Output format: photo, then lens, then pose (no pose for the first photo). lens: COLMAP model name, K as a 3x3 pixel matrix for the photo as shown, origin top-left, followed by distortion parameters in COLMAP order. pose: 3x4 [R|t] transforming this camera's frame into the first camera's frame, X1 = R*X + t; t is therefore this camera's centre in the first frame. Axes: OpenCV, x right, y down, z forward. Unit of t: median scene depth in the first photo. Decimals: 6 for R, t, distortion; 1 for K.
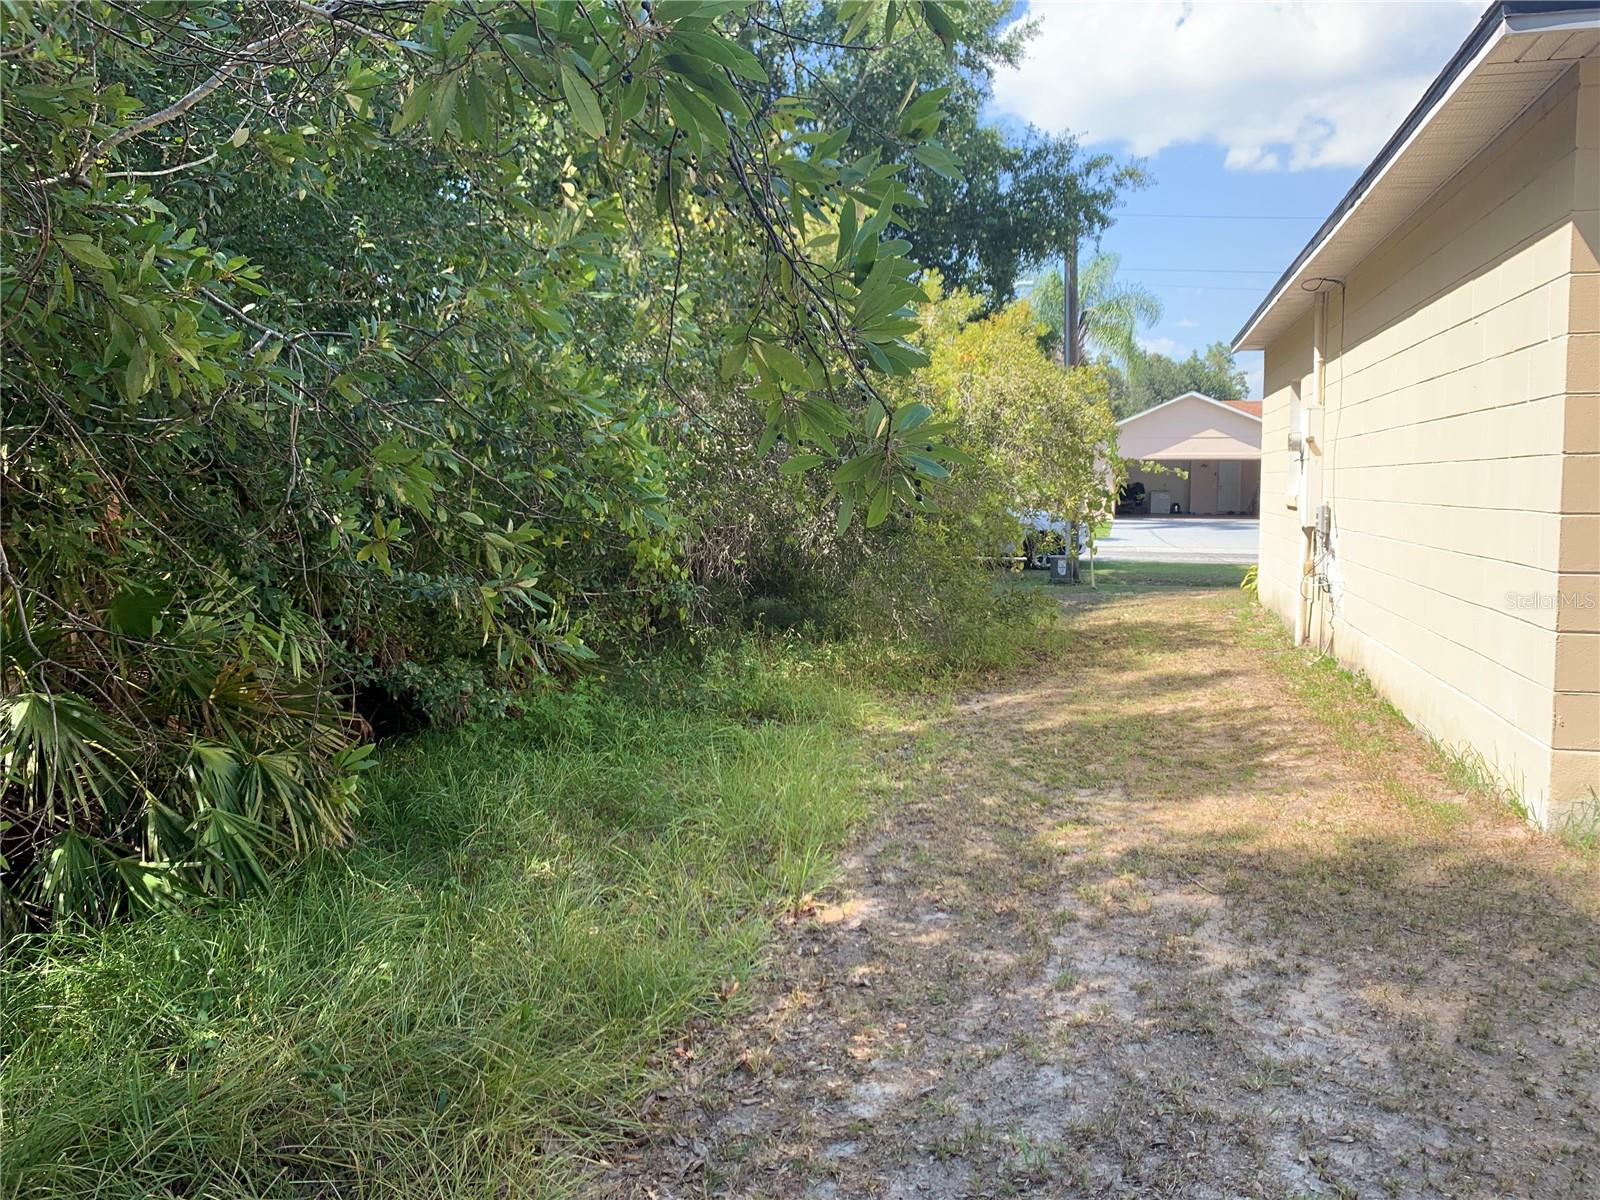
lens RADIAL K [[1215.4, 0, 784.3], [0, 1215.4, 570.8], [0, 0, 1]] dist [0.024465, -0.013782]
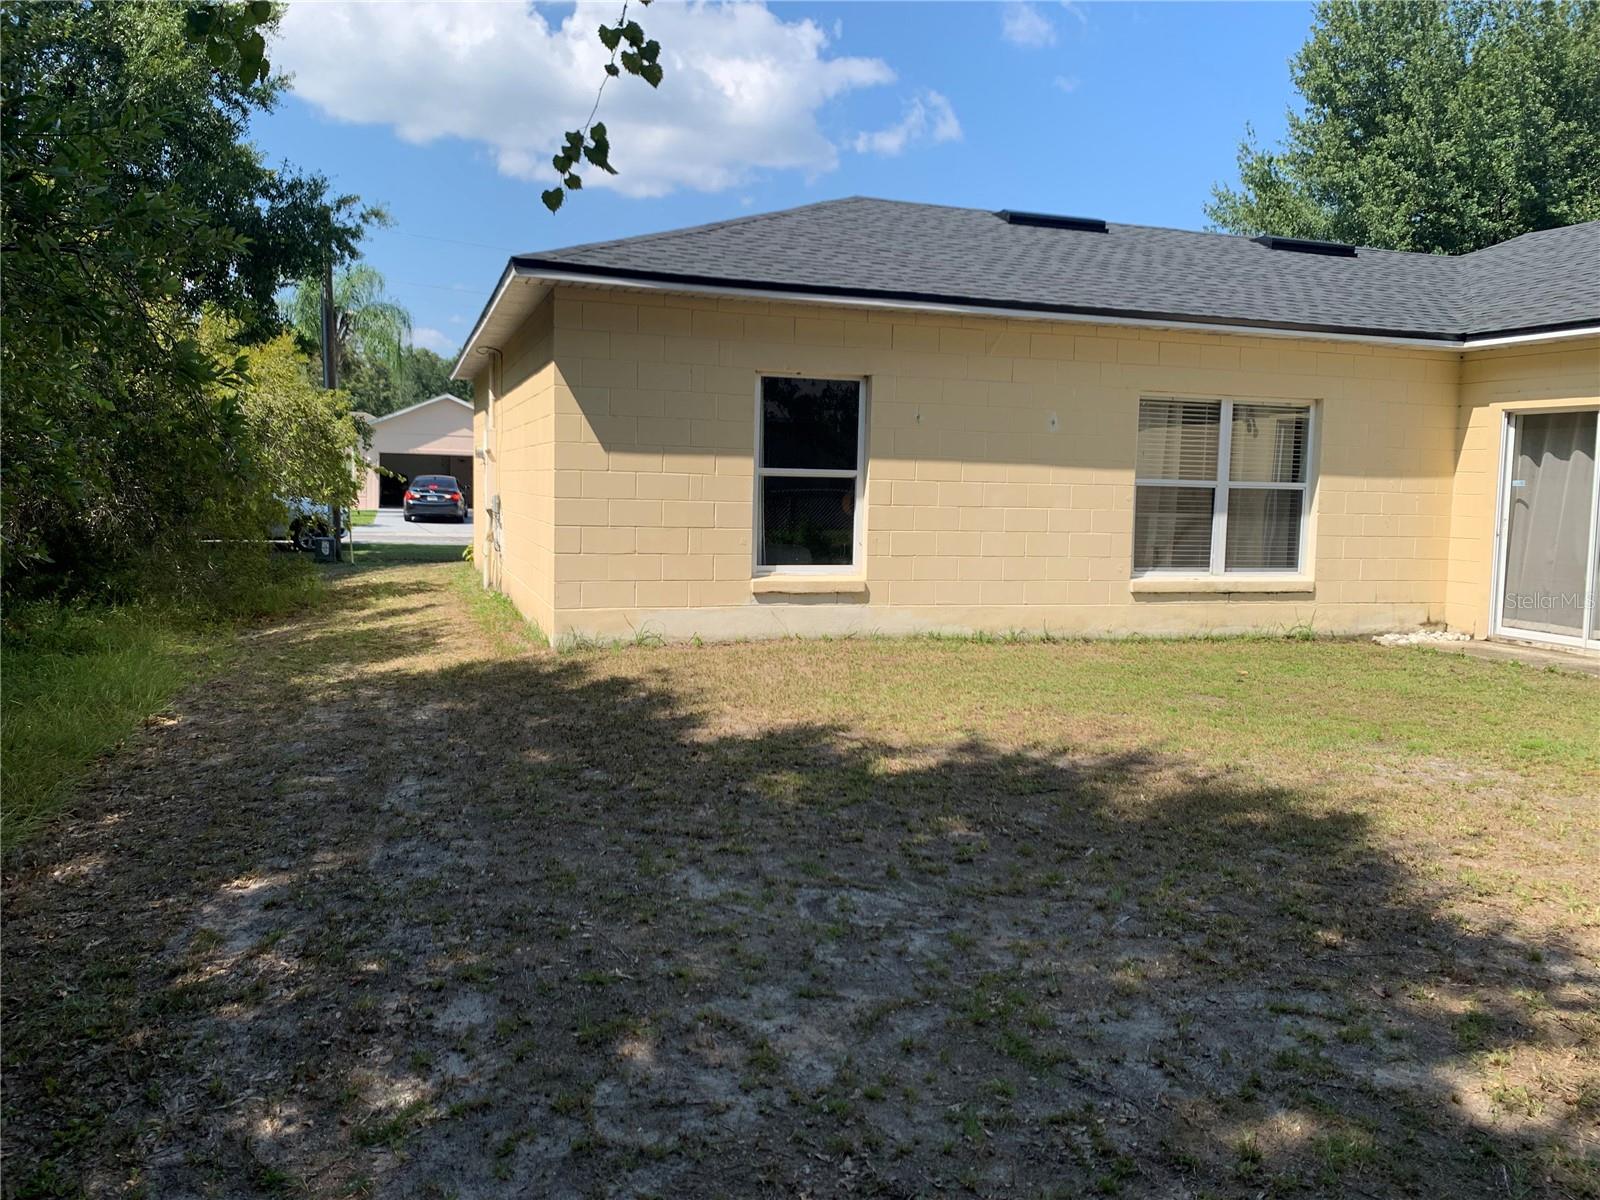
lens RADIAL K [[1215.4, 0, 784.3], [0, 1215.4, 570.8], [0, 0, 1]] dist [0.024465, -0.013782]
pose [[0.837868, -0.023313, 0.545375, -0.042913], [0.019261, 0.999728, 0.013145, 0.014057], [-0.545534, -0.000509, 0.838089, -0.232829]]
